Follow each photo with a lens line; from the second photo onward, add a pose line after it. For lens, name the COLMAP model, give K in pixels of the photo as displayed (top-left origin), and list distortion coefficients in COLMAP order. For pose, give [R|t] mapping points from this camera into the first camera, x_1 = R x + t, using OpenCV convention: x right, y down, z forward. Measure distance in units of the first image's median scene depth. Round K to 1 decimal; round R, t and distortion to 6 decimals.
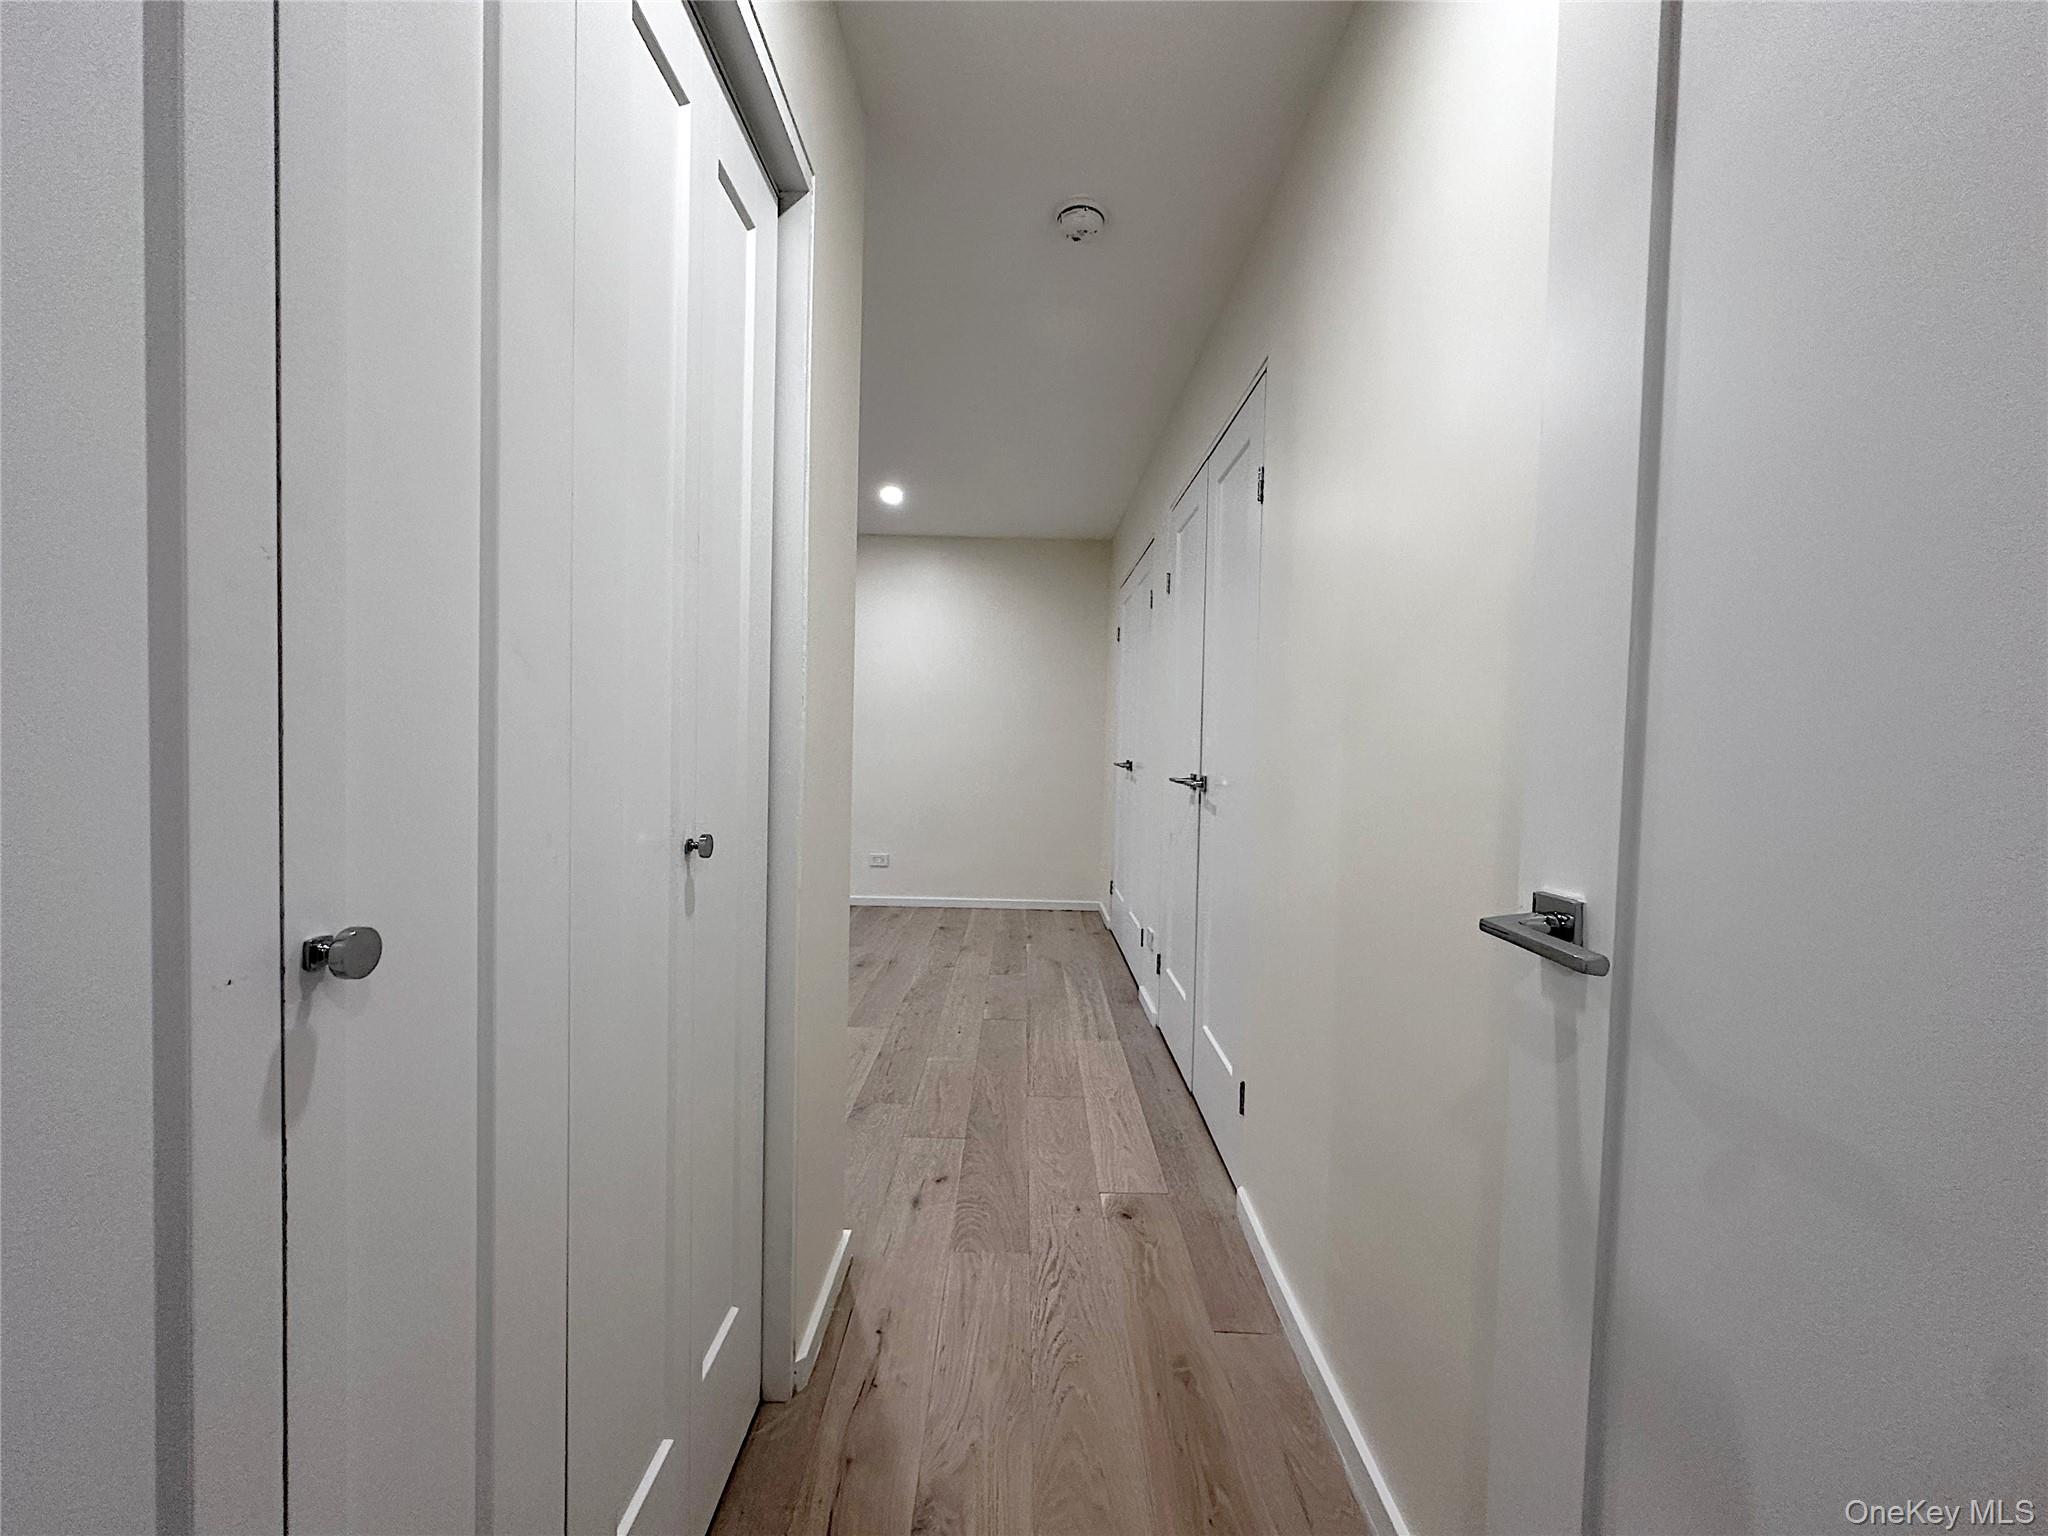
lens RADIAL K [[839.0, 0, 1004.7], [0, 839.0, 789.2], [0, 0, 1]] dist [-0.001345, -0.000257]
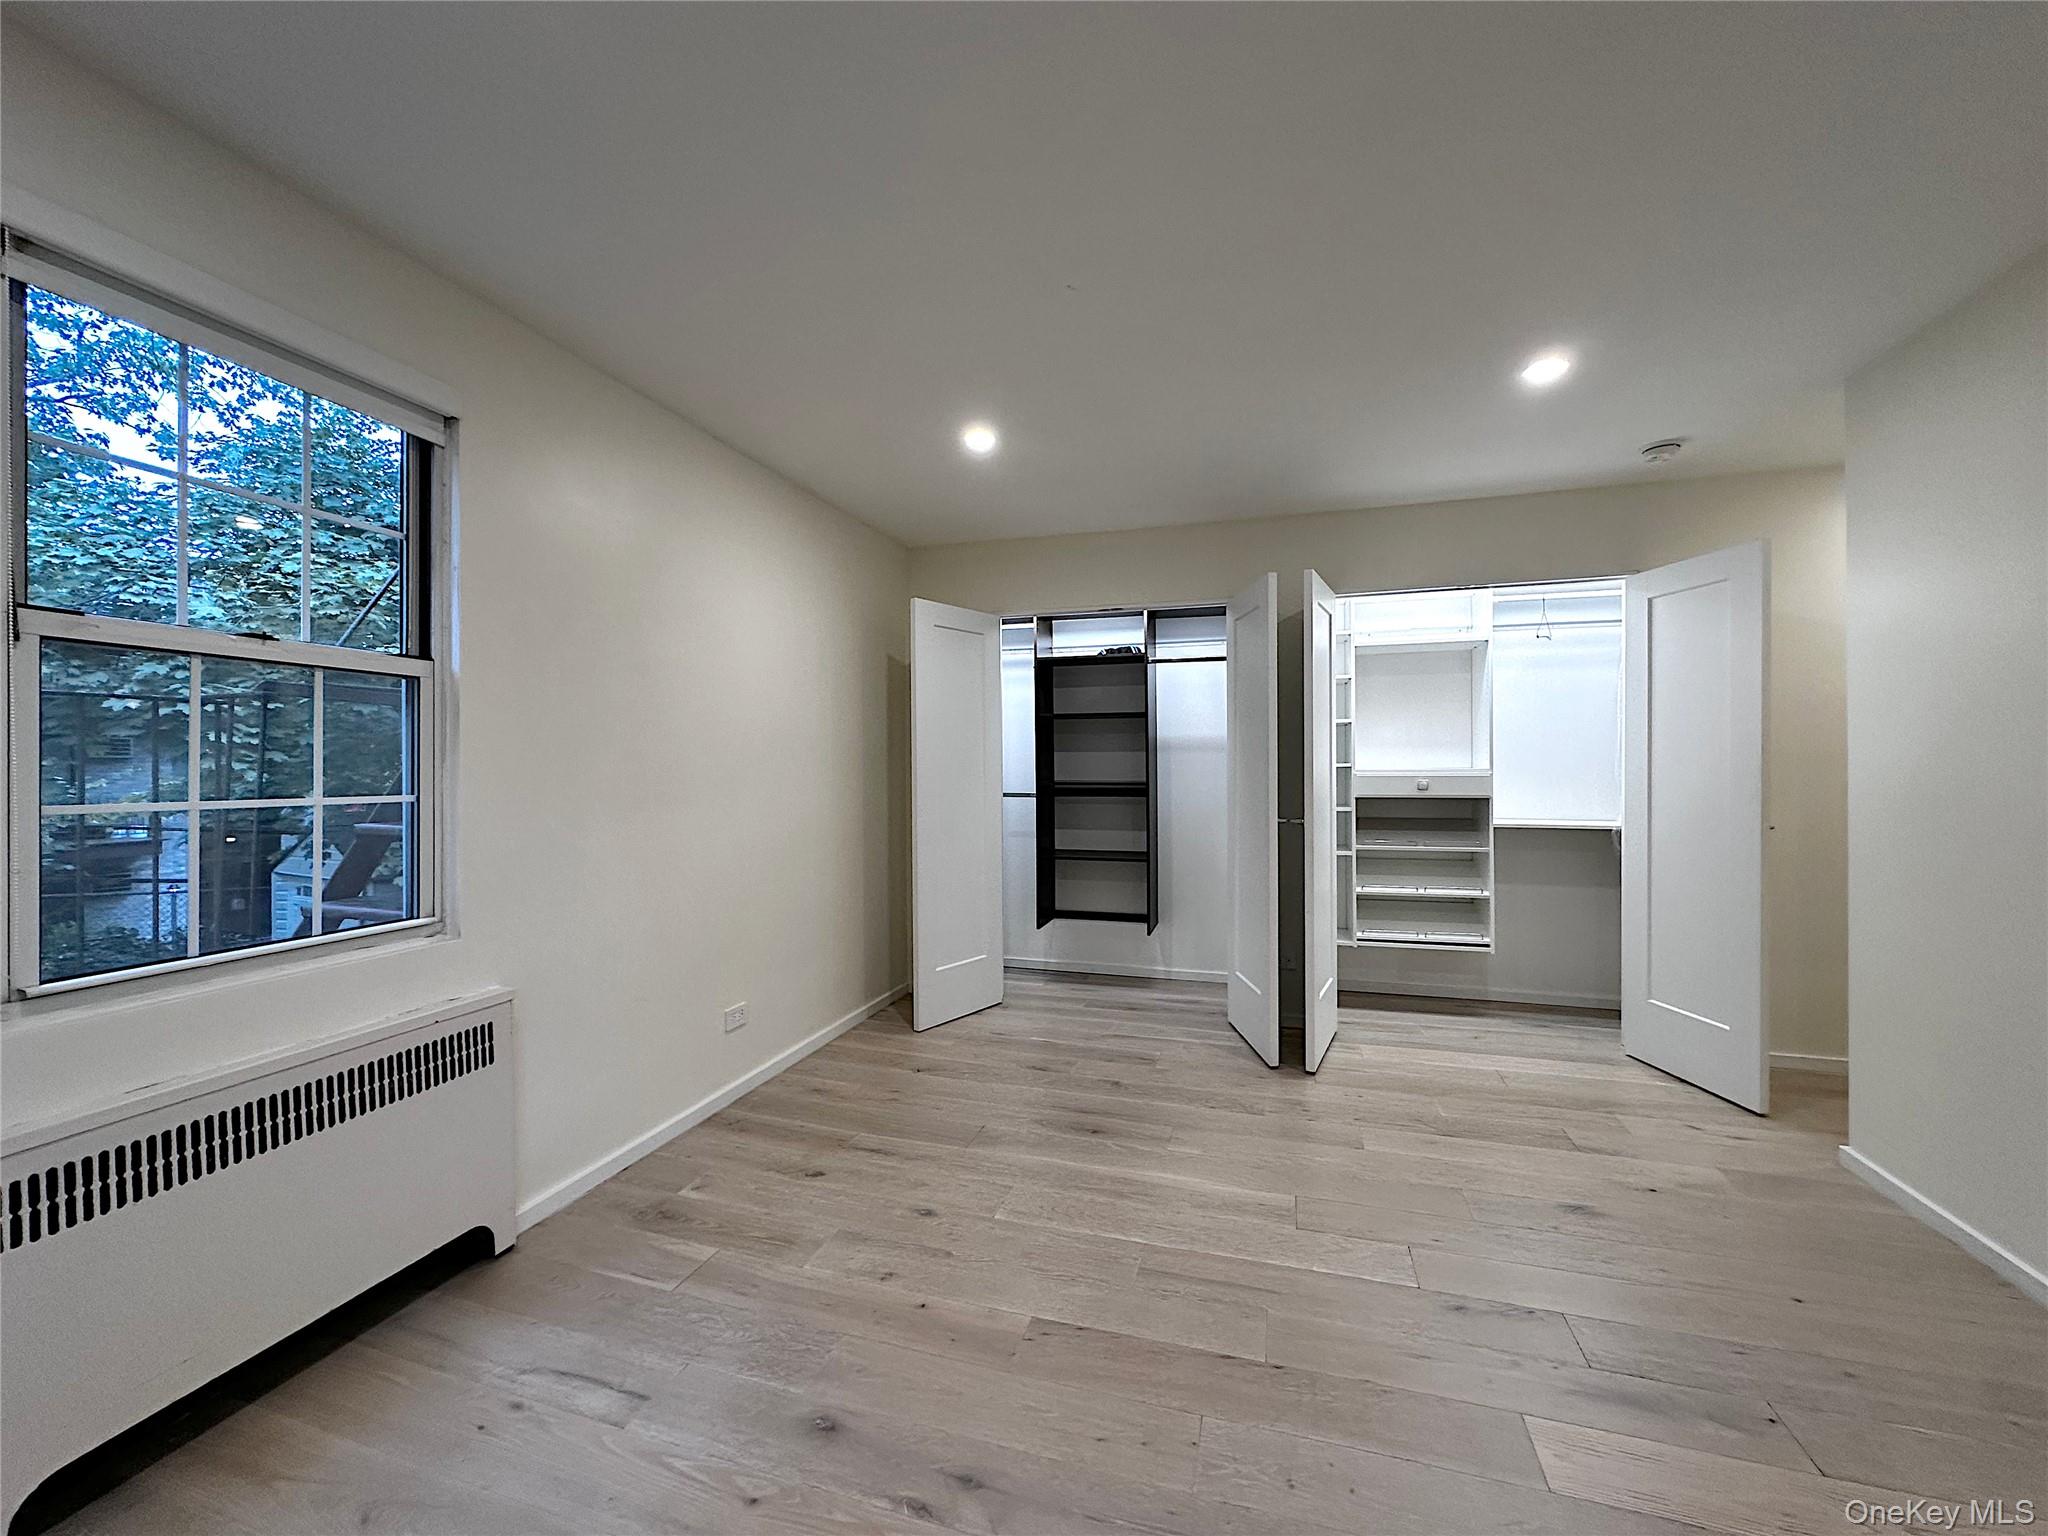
lens RADIAL K [[817.6, 0, 1030.0], [0, 817.6, 768.5], [0, 0, 1]] dist [-0.003145, 0.000092]
pose [[0.264204, -0.025700, 0.964124, -0.796895], [0.074946, 0.997169, 0.006043, -0.090497], [-0.961550, 0.070661, 0.265383, 0.828048]]
